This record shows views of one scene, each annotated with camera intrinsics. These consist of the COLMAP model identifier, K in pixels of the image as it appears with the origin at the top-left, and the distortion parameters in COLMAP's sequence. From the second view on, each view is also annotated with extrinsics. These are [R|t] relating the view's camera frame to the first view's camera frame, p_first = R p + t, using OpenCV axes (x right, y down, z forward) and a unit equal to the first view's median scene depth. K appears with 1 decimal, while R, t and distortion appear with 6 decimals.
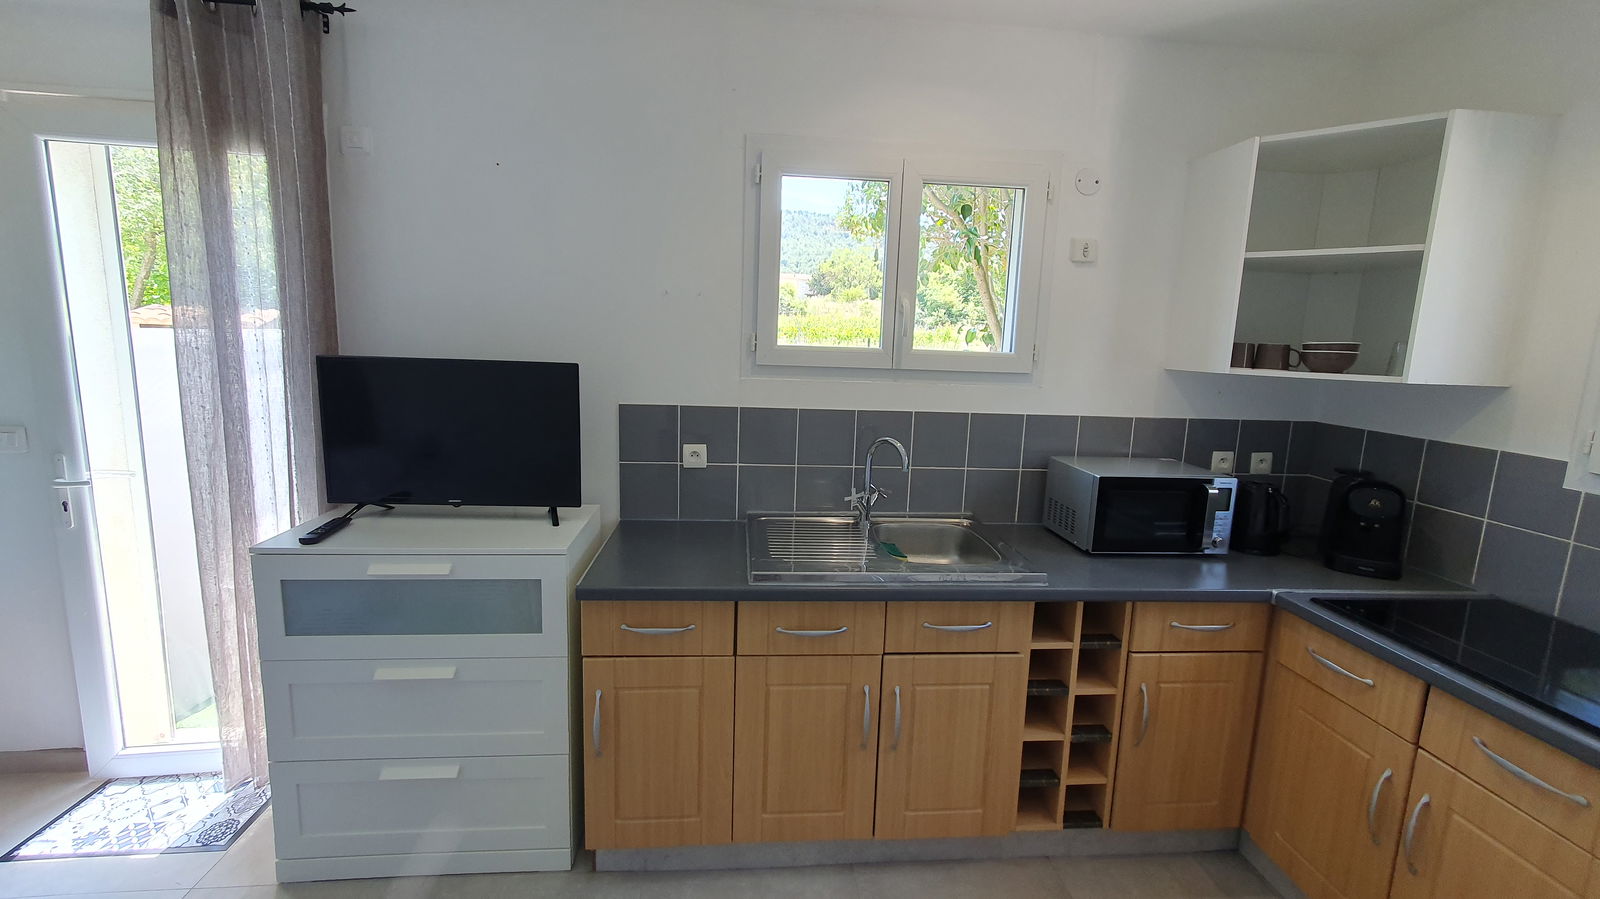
lens RADIAL K [[676.6, 0, 795.4], [0, 676.6, 438.8], [0, 0, 1]] dist [0.010784, 0.001330]
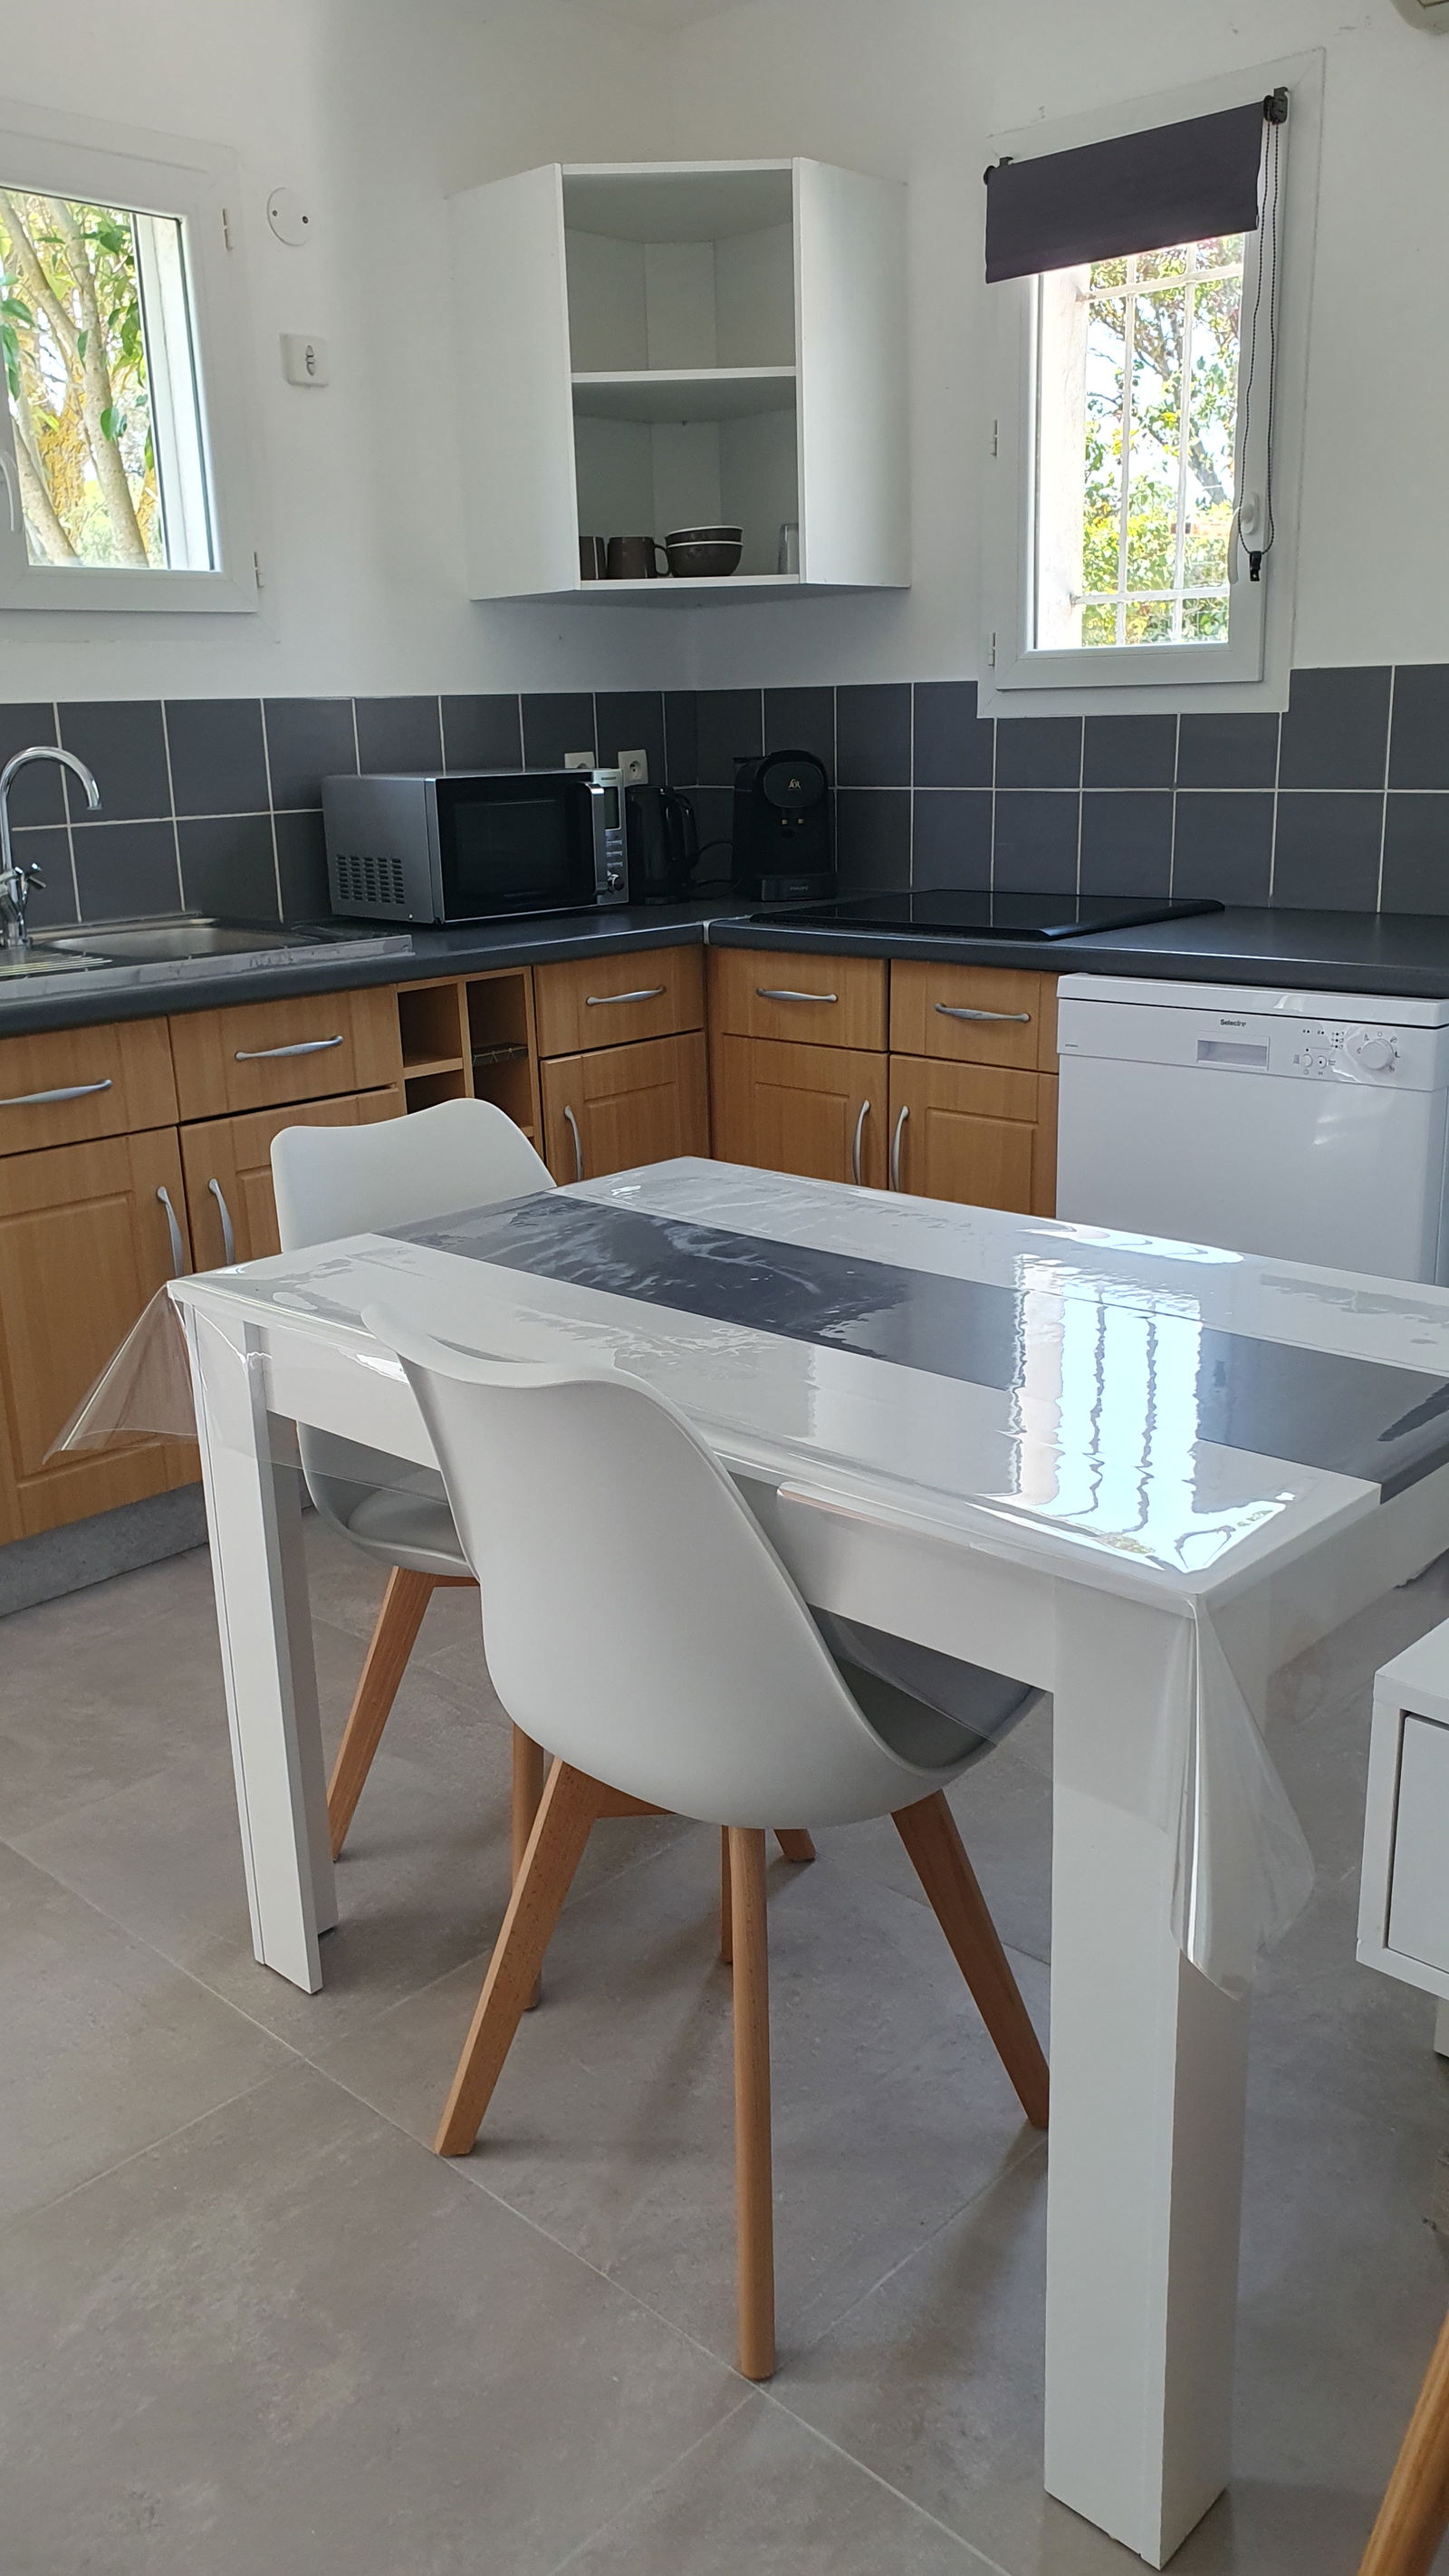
lens RADIAL K [[1974.0, 0, 716.4], [0, 1974.0, 1287.4], [0, 0, 1]] dist [0.016585, -0.010713]
pose [[0.754445, -0.239386, 0.611152, -0.499775], [0.155500, 0.969799, 0.187908, 0.199676], [-0.637677, -0.046732, 0.768885, -0.451094]]
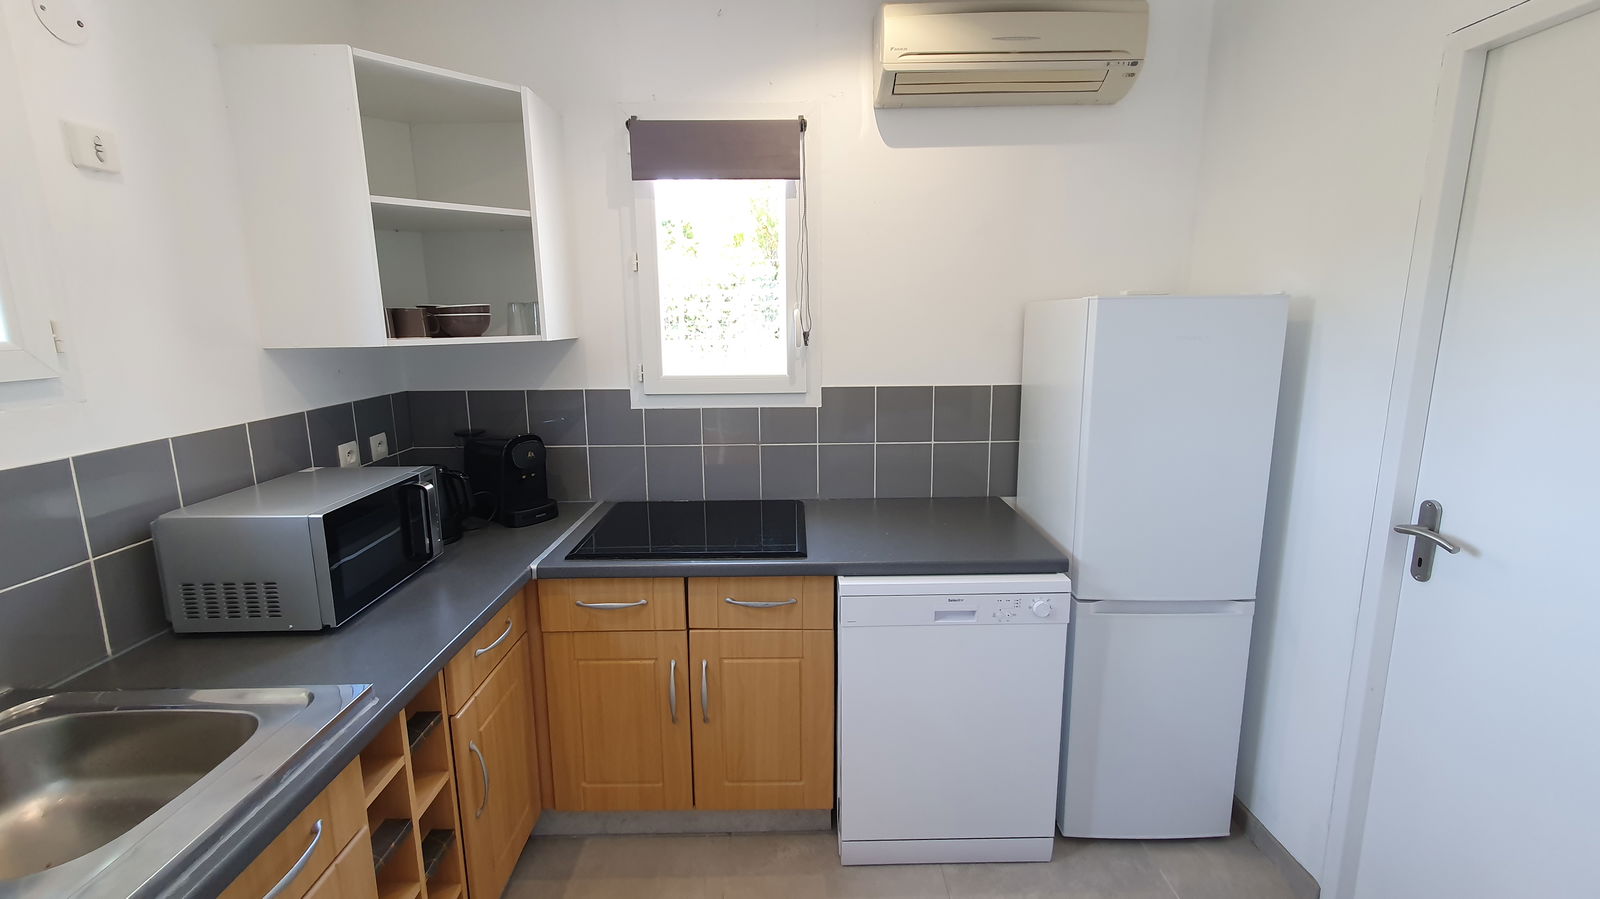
lens RADIAL K [[676.6, 0, 797.8], [0, 676.6, 437.4], [0, 0, 1]] dist [0.010784, 0.001330]
pose [[0.083138, -0.213604, 0.973376, -0.149029], [0.168076, 0.965770, 0.197580, -0.073366], [-0.982262, 0.147175, 0.116194, 0.470355]]
